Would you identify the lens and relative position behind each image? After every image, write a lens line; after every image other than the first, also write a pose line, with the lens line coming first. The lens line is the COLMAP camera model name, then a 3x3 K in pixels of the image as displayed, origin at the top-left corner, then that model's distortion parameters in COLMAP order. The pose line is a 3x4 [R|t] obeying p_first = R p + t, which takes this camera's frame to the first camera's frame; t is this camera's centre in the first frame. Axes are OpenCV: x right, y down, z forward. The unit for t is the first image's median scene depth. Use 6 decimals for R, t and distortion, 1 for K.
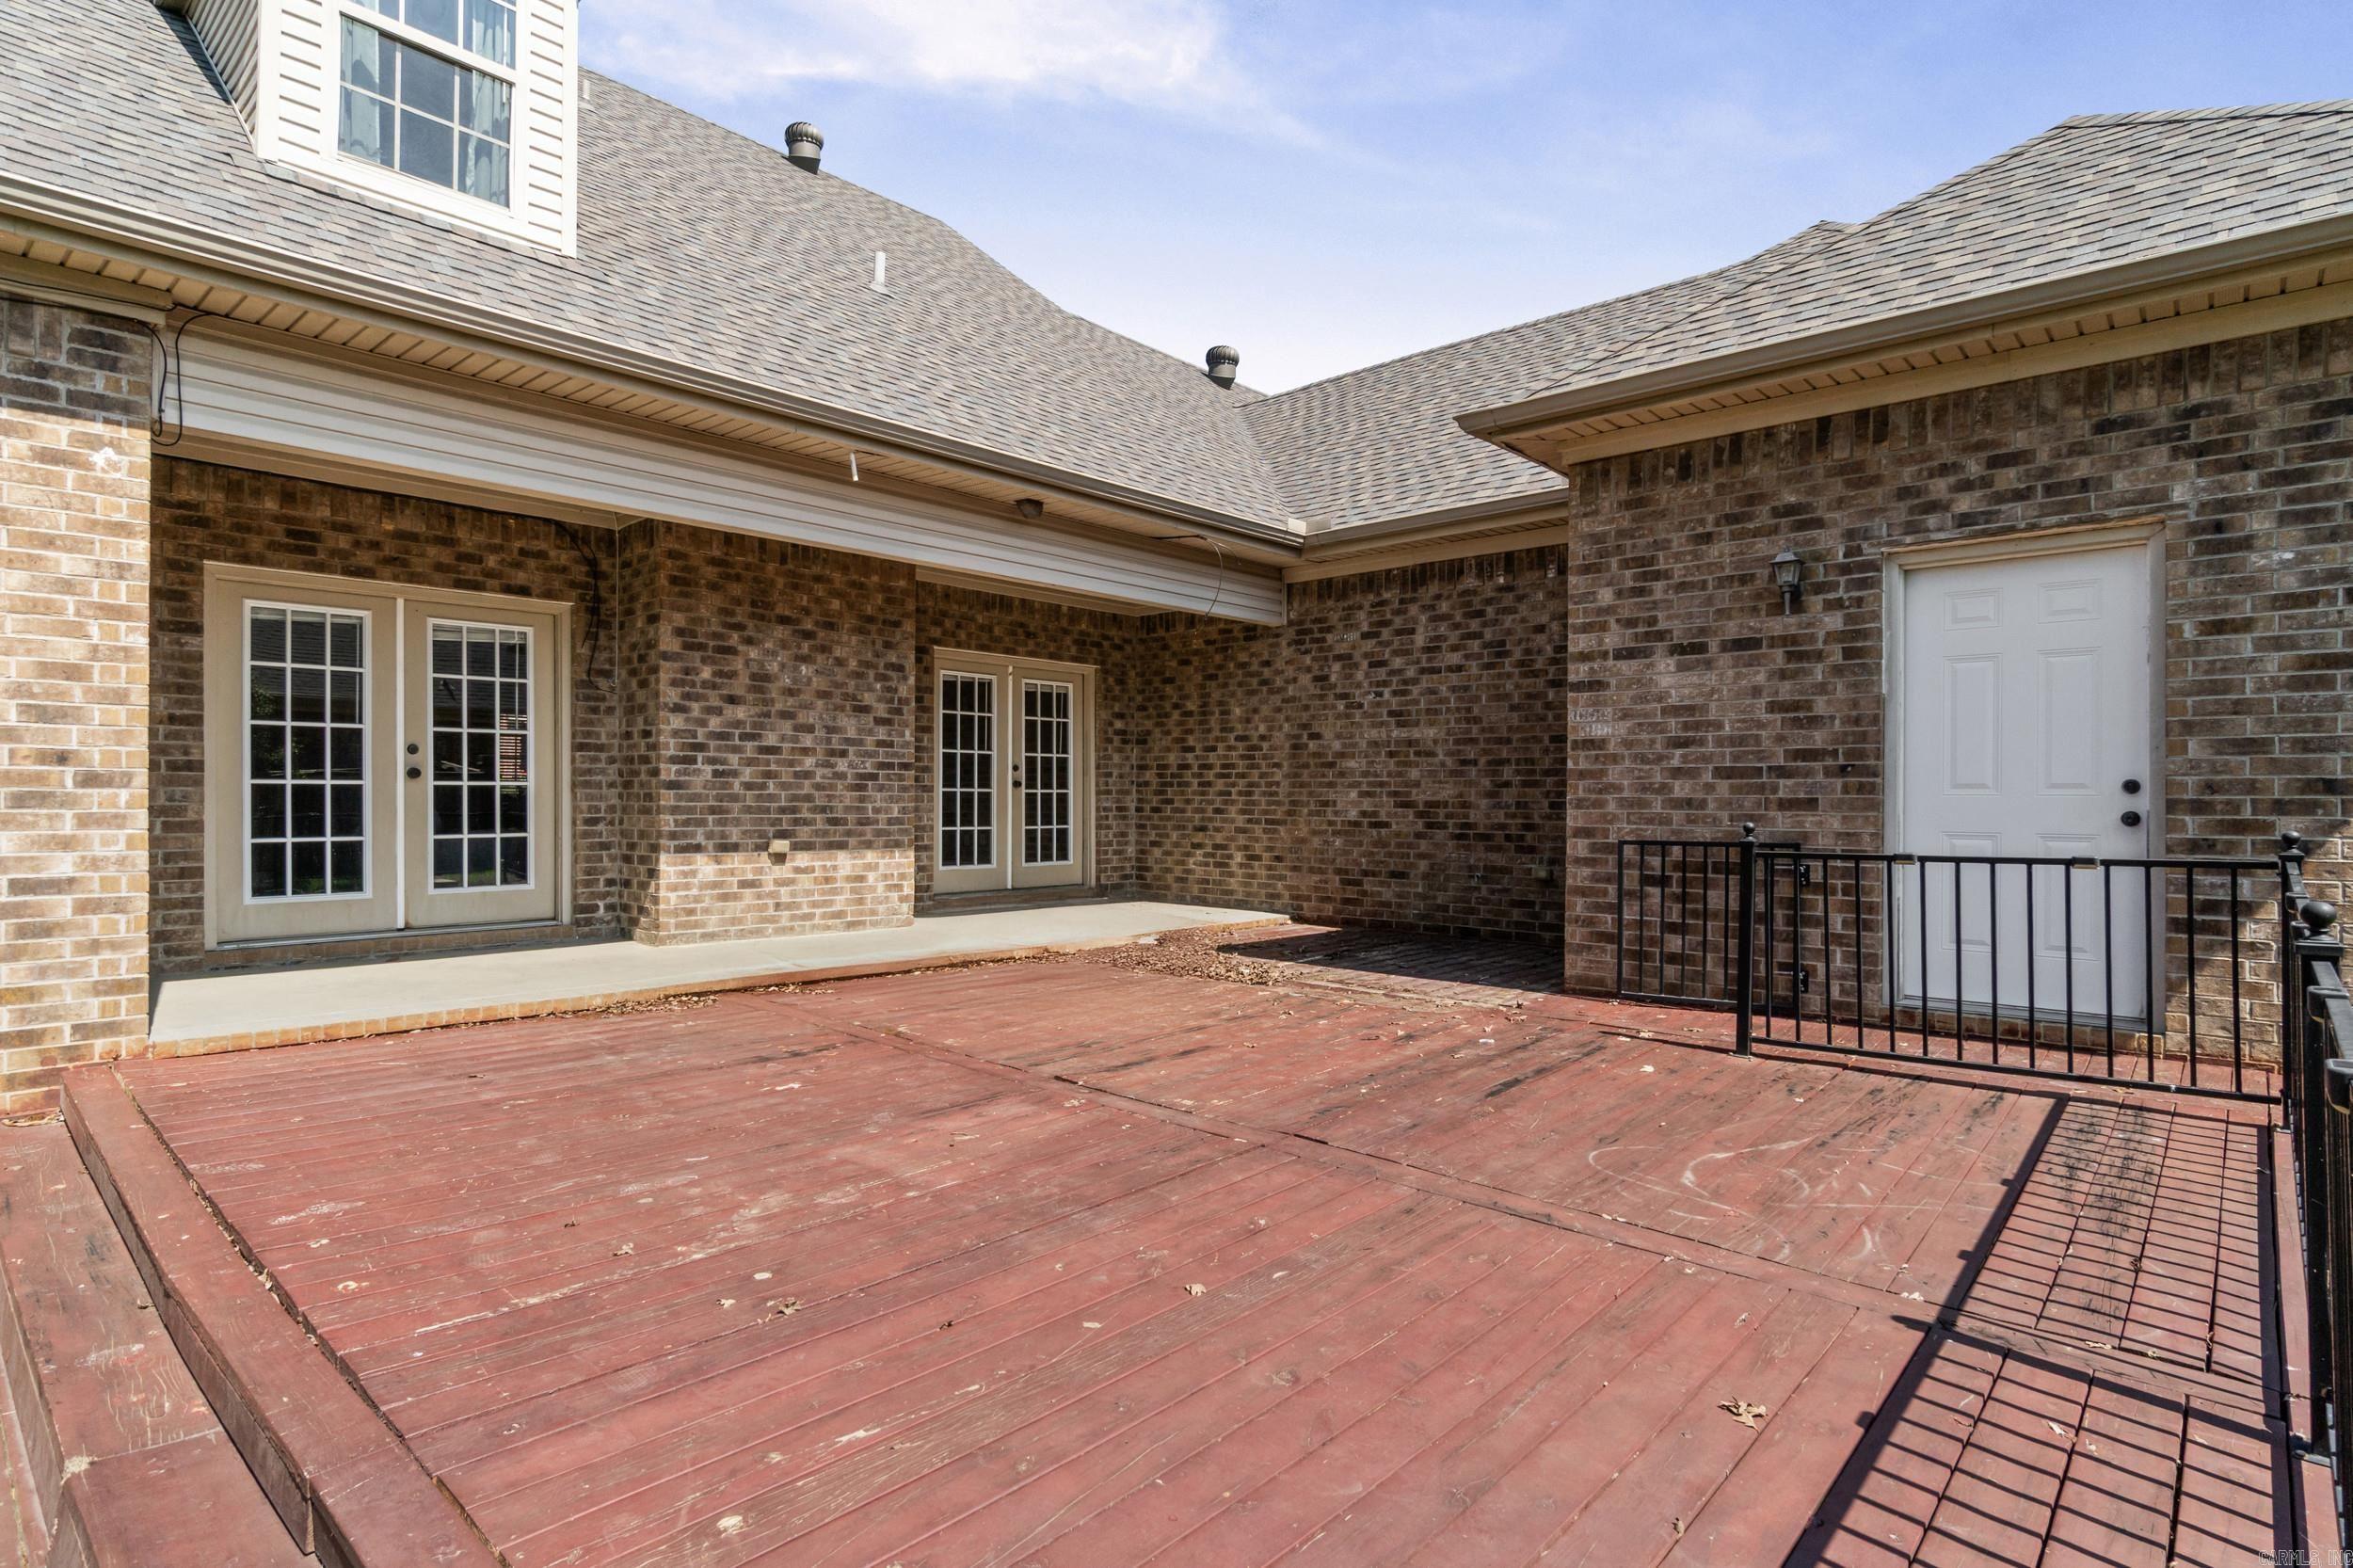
lens RADIAL K [[1201.4, 0, 1169.3], [0, 1201.4, 785.1], [0, 0, 1]] dist [-0.014751, 0.002203]
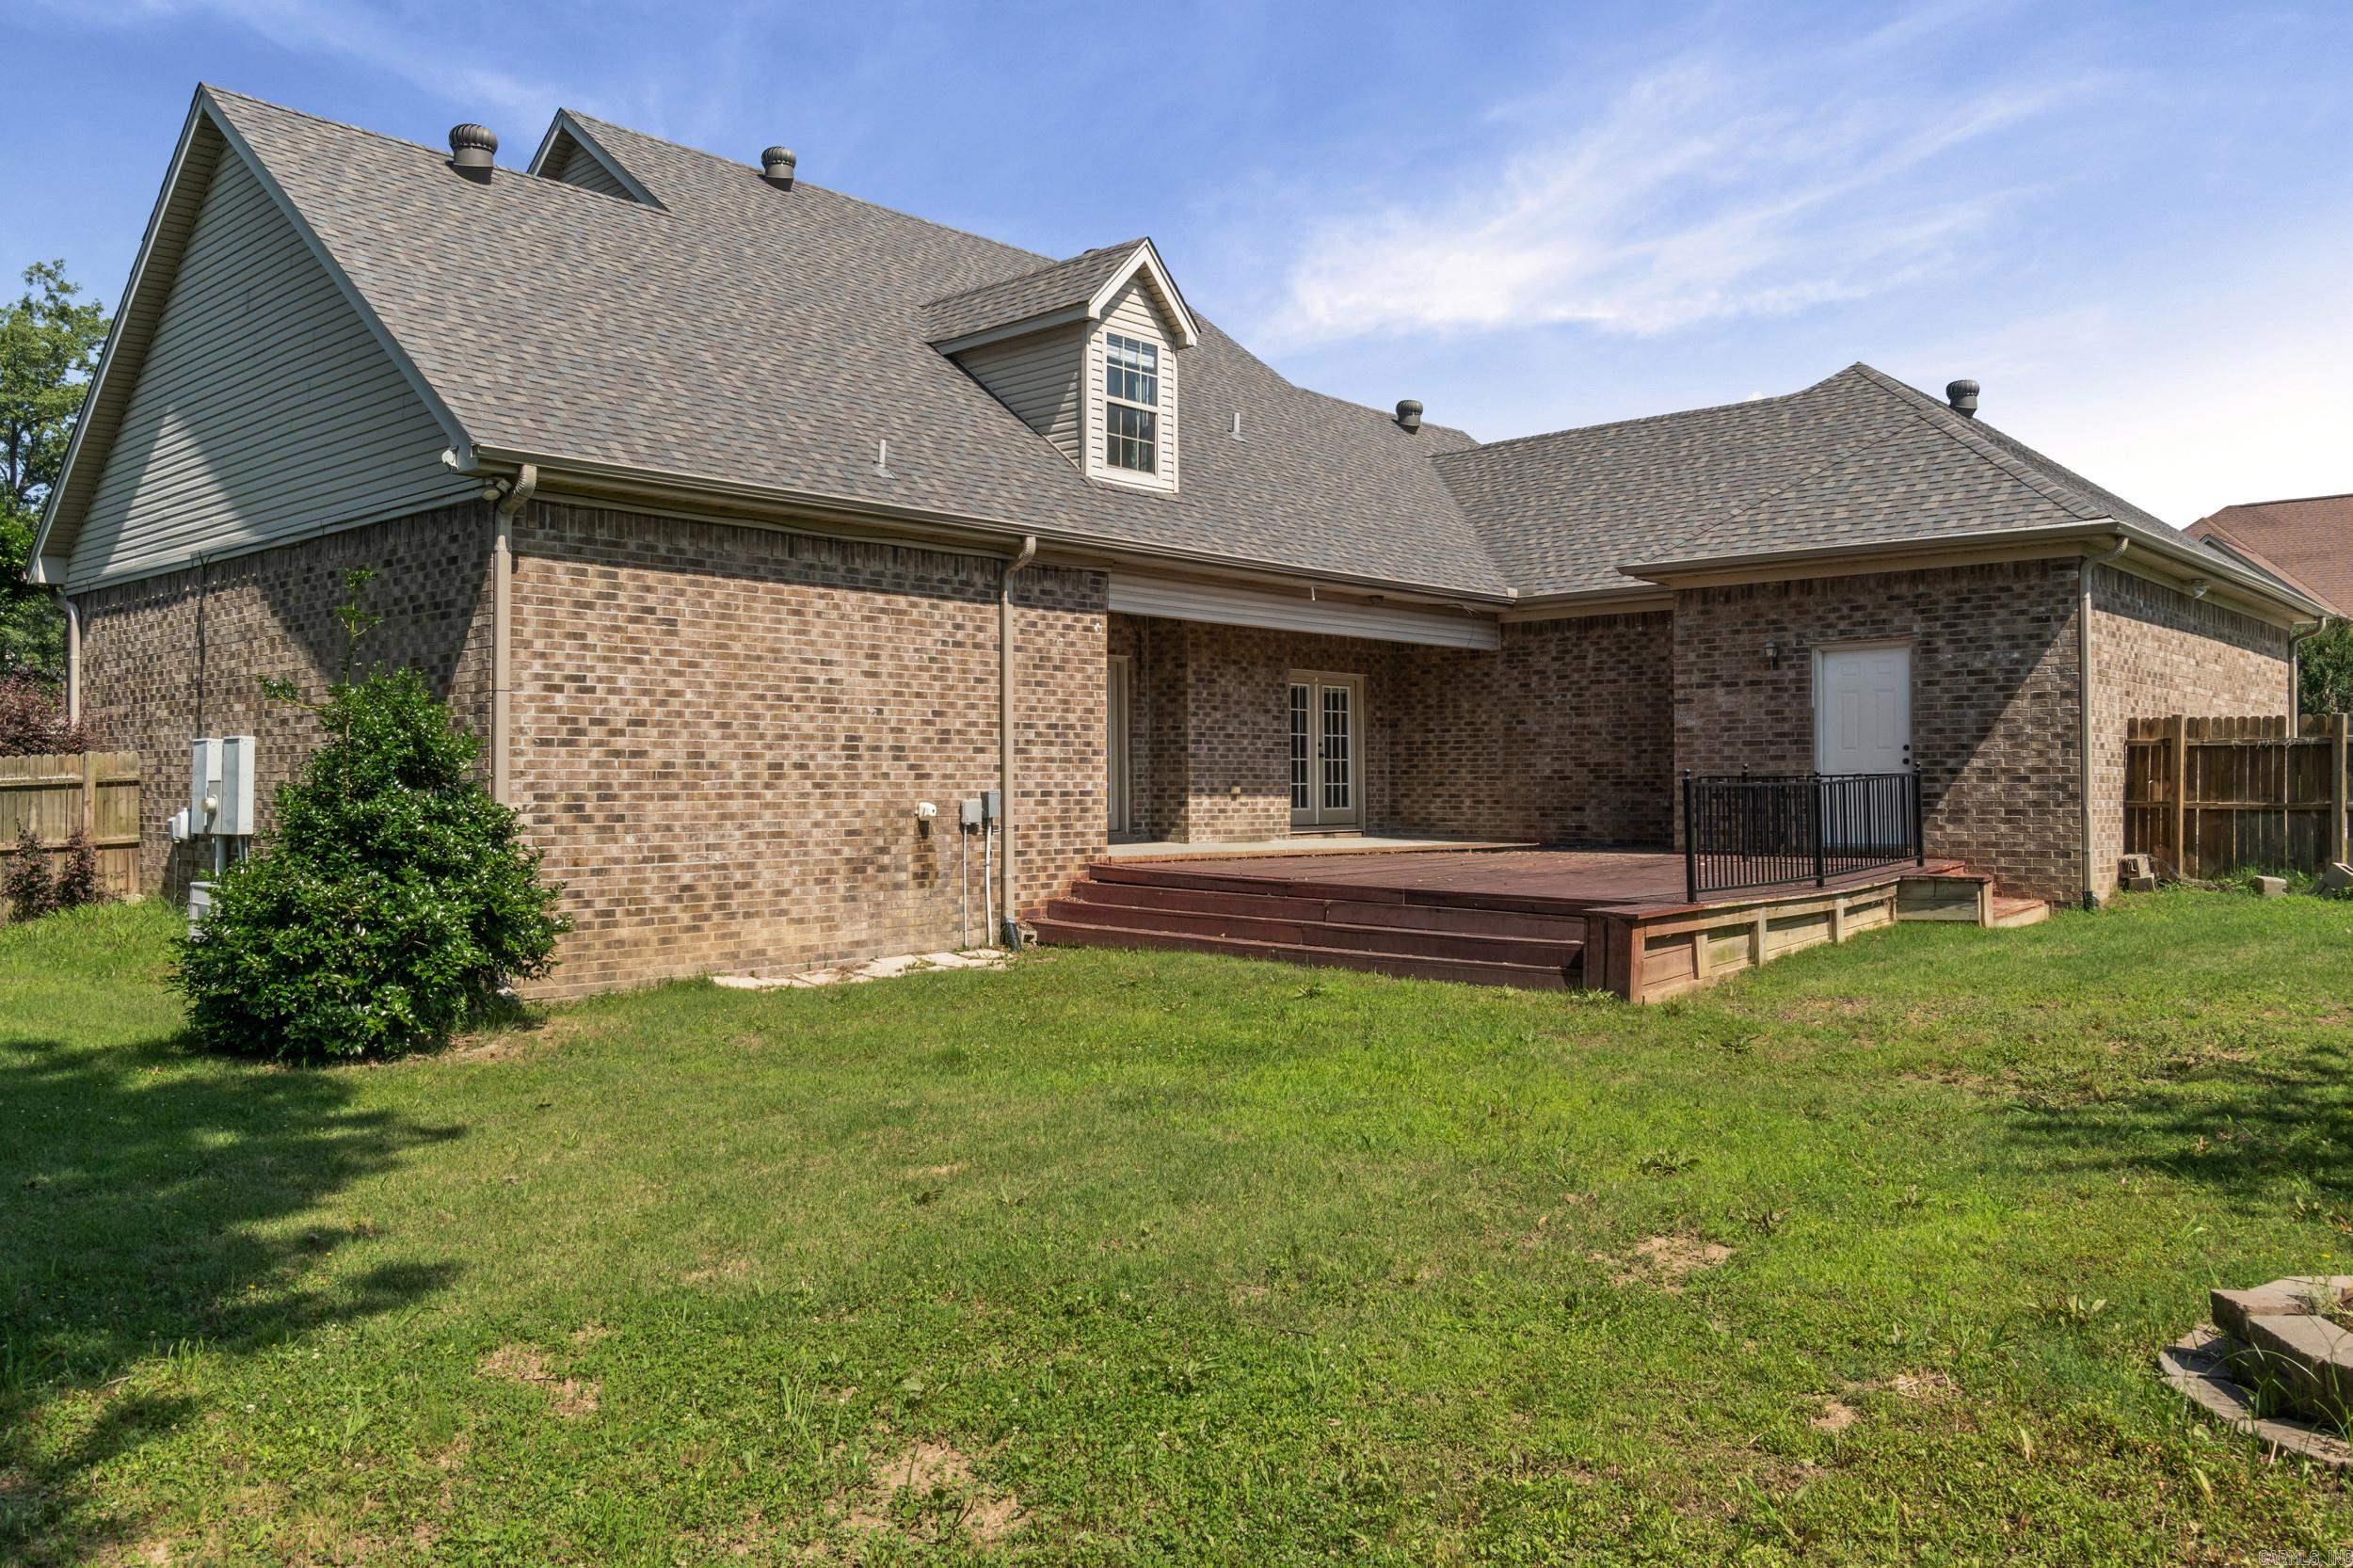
lens RADIAL K [[1705.3, 0, 1182.1], [0, 1705.3, 761.3], [0, 0, 1]] dist [-0.010280, -0.000361]
pose [[0.999906, -0.010404, 0.008884, -0.441131], [0.010432, 0.999941, -0.003087, 0.015767], [-0.008851, 0.003179, 0.999956, -1.572383]]
